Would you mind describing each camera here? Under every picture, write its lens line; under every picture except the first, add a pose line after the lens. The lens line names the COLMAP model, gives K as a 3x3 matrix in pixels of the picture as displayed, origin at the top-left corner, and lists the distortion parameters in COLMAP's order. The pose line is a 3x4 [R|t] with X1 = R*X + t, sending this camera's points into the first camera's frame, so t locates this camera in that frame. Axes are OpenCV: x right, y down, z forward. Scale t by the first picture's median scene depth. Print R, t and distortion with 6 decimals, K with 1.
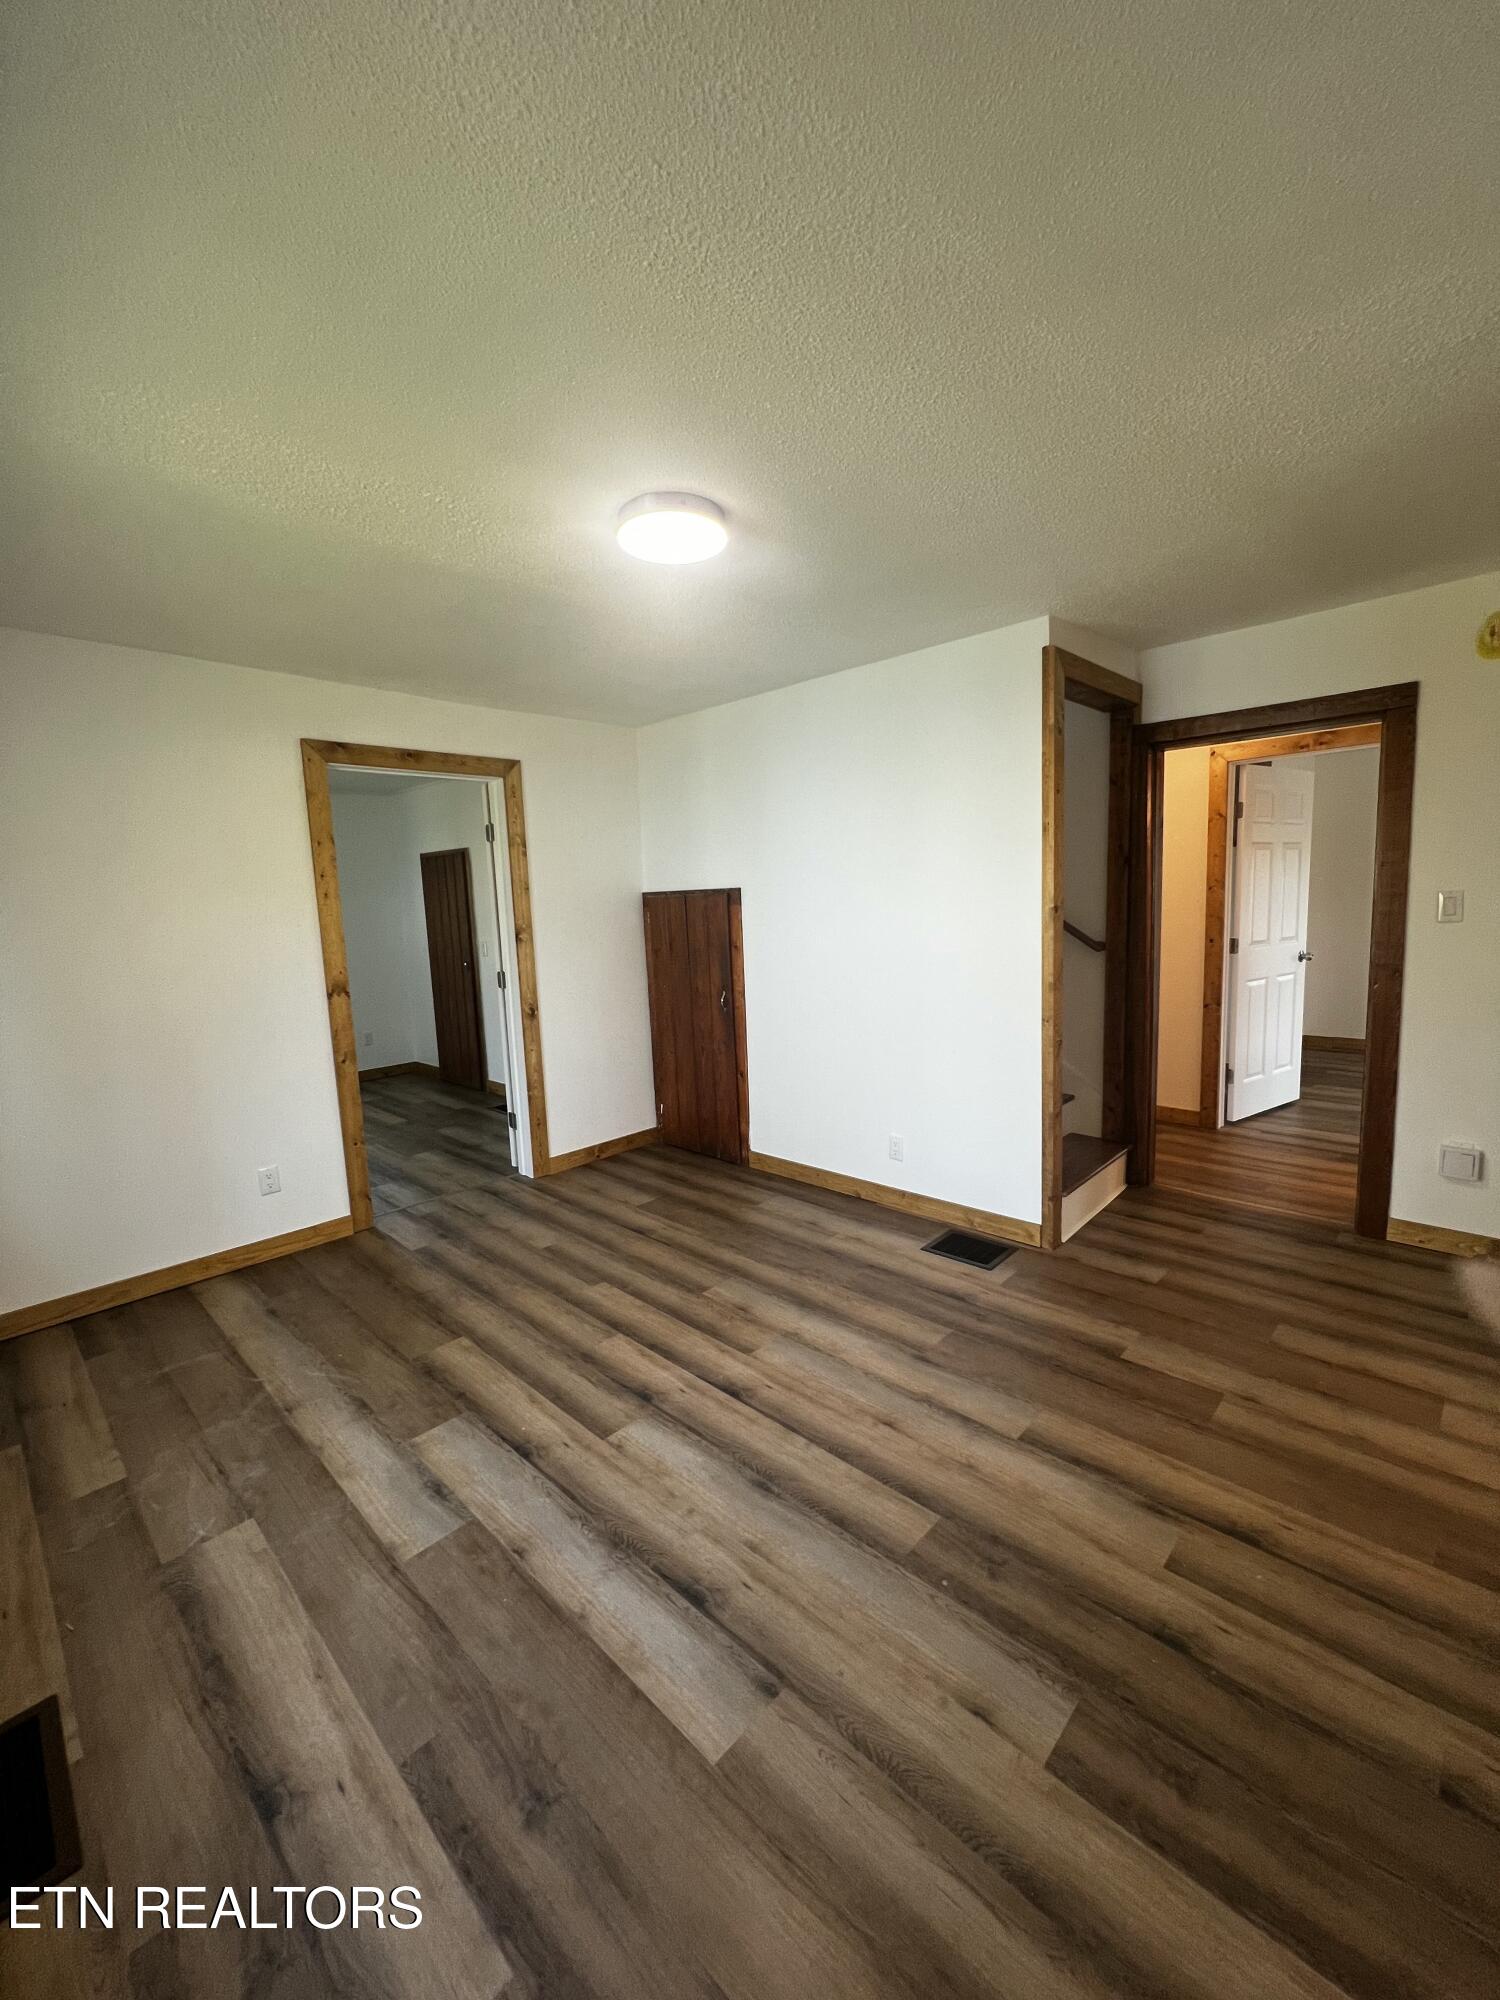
lens RADIAL K [[799.9, 0, 756.3], [0, 799.9, 996.8], [0, 0, 1]] dist [-0.001538, 0.000236]
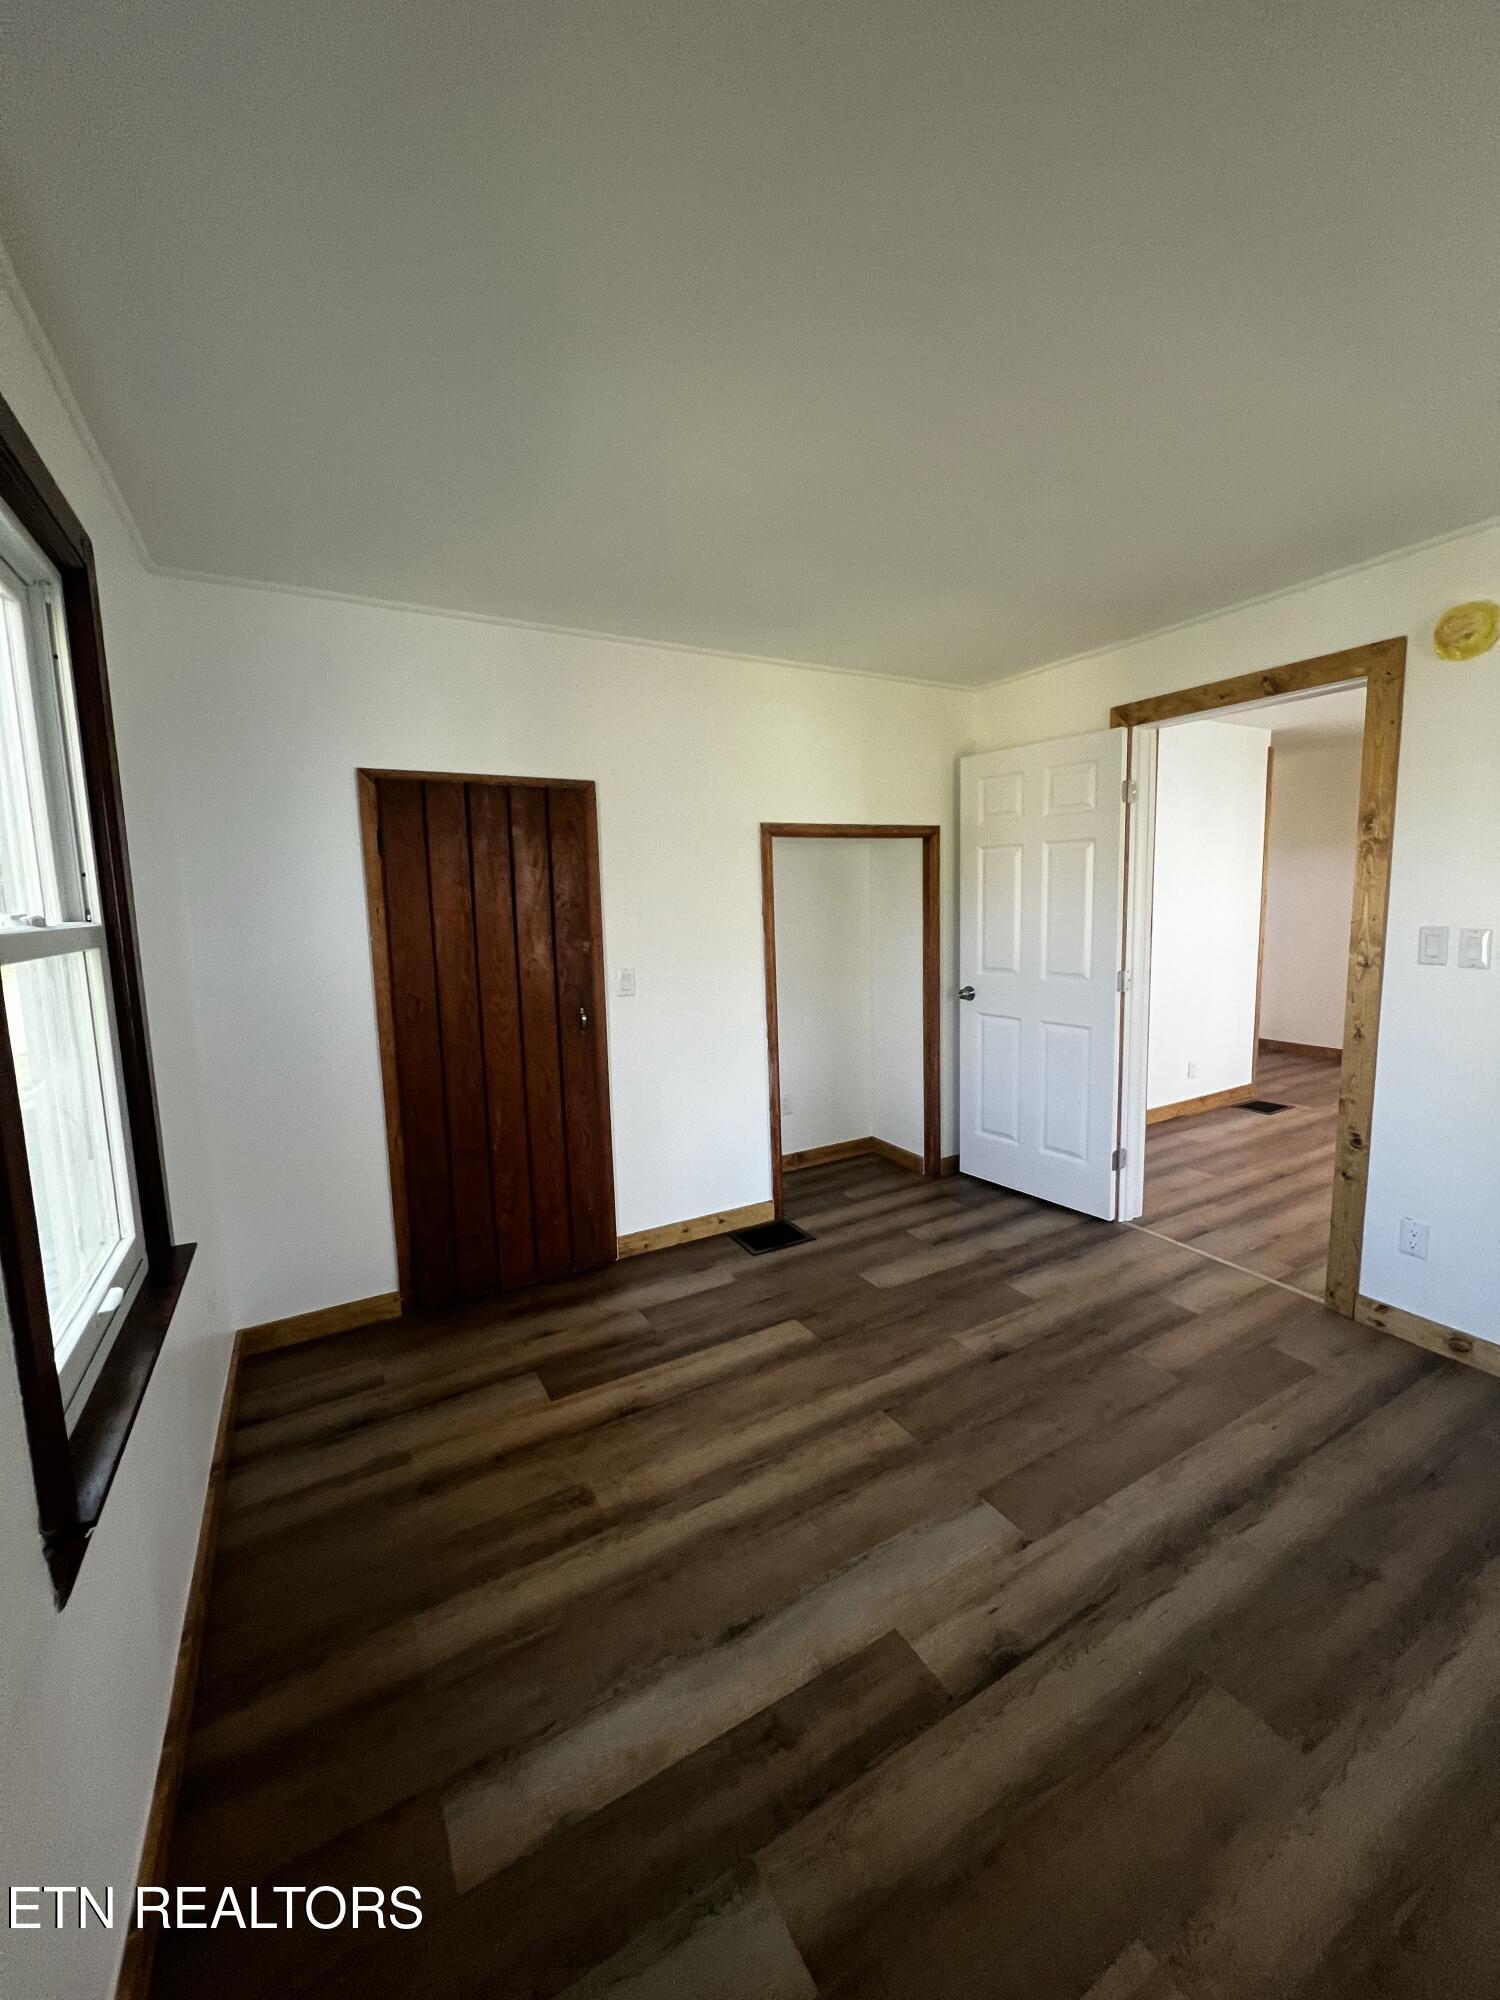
lens RADIAL K [[799.9, 0, 756.1], [0, 799.9, 999.5], [0, 0, 1]] dist [-0.001538, 0.000236]
pose [[0.269193, -0.079221, 0.959823, -1.020760], [0.126110, 0.990930, 0.046420, -0.067195], [-0.954794, 0.108547, 0.276741, 1.006789]]
